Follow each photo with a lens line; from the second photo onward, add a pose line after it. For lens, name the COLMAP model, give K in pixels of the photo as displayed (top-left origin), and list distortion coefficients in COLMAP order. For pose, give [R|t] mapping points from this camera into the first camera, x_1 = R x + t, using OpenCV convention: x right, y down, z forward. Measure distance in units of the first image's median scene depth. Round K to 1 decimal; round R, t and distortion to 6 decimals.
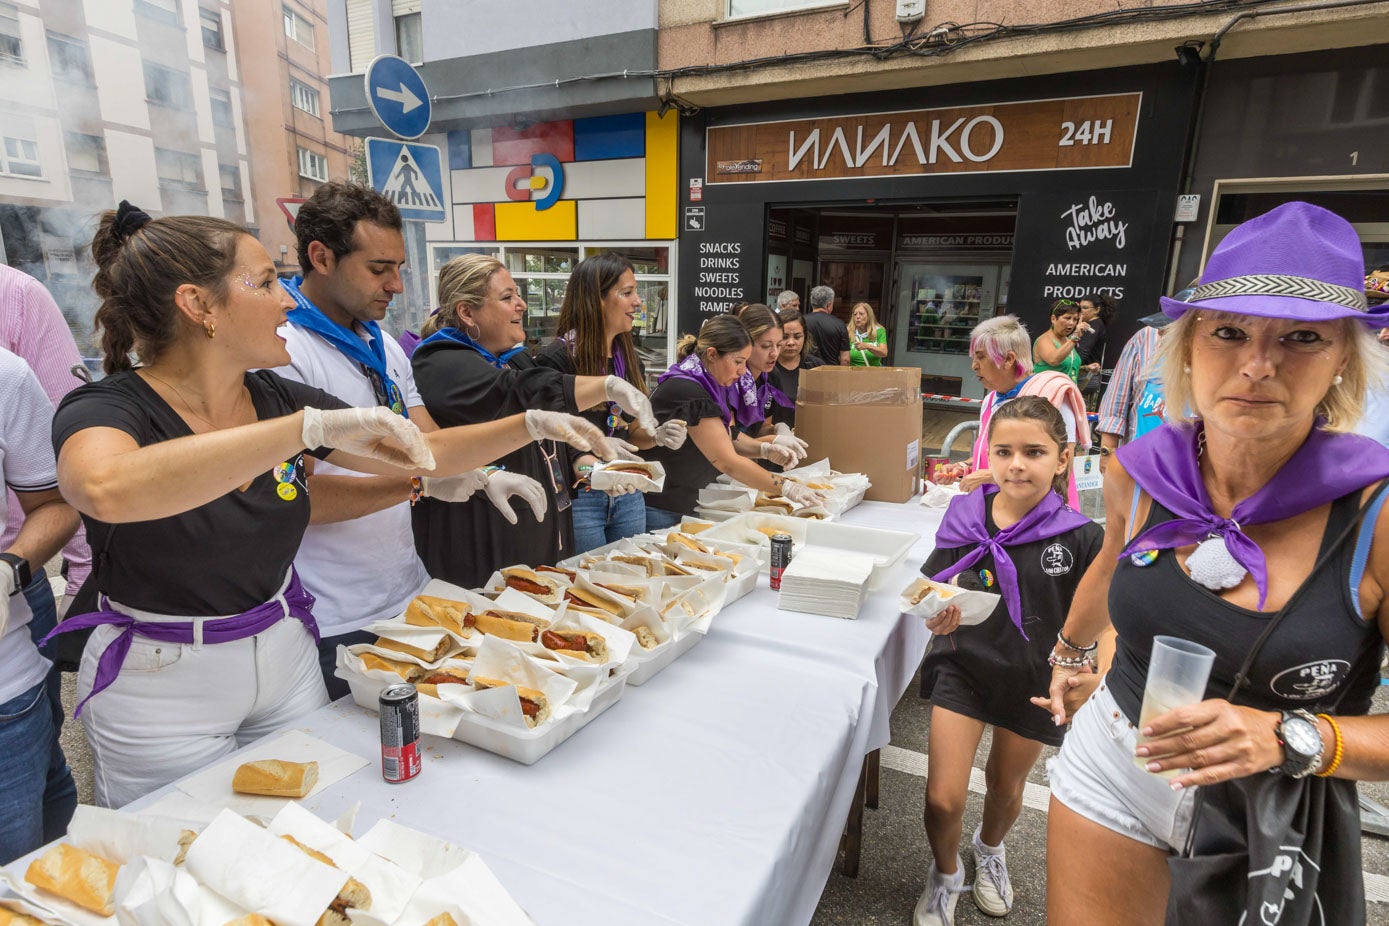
lens RADIAL K [[727.4, 0, 682.1], [0, 727.4, 459.5], [0, 0, 1]] dist [0.000771, -0.001813]
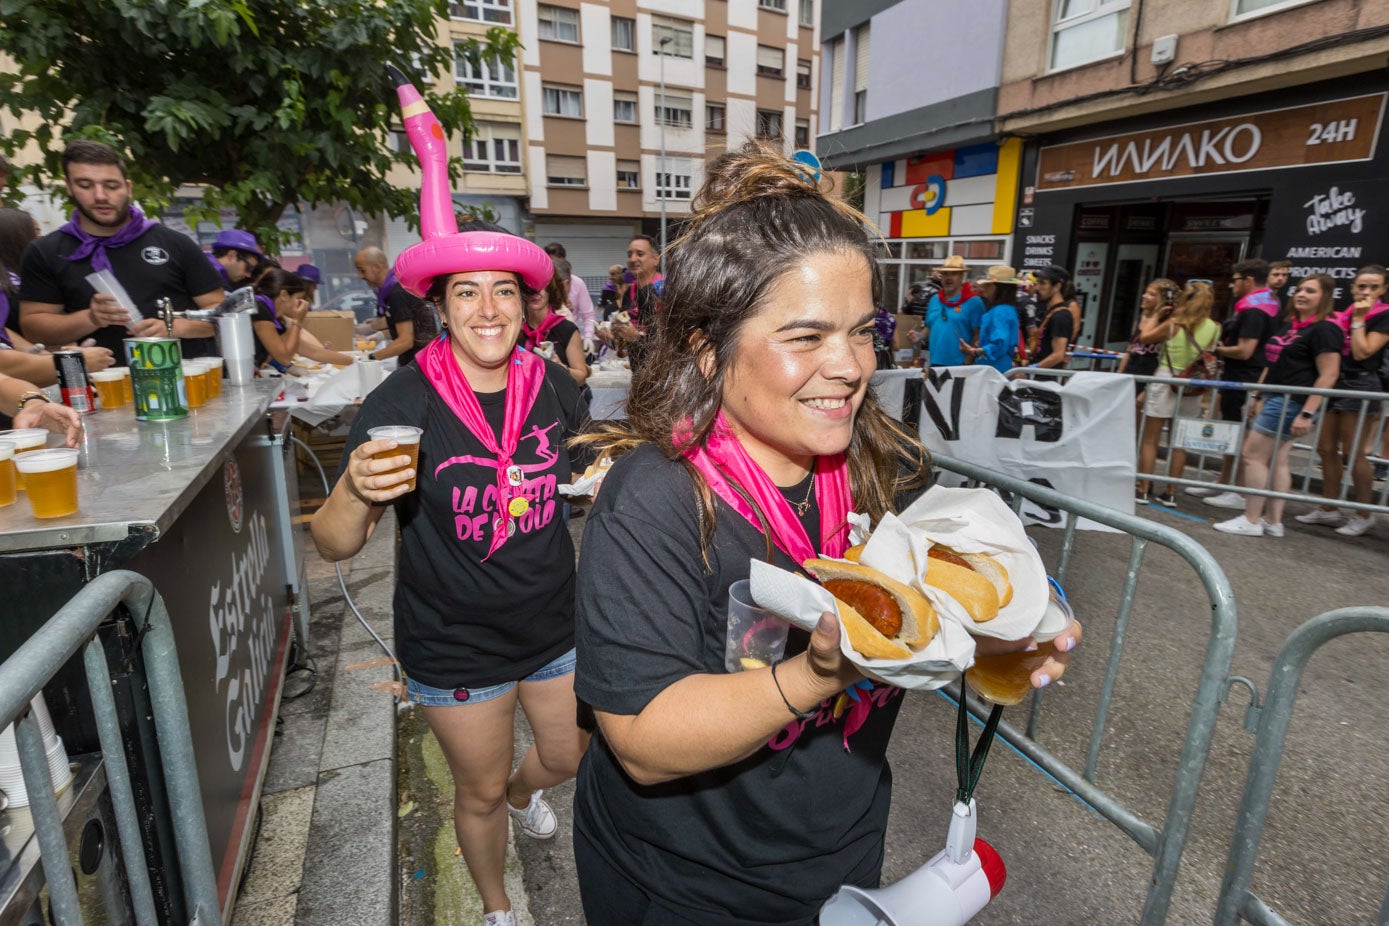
lens RADIAL K [[727.4, 0, 692.7], [0, 727.4, 465.7], [0, 0, 1]] dist [0.000771, -0.001813]
pose [[0.750939, 0.162001, -0.640192, 0.552408], [-0.135303, 0.986621, 0.090956, 0.089922], [0.646362, 0.018317, 0.762811, -0.458314]]
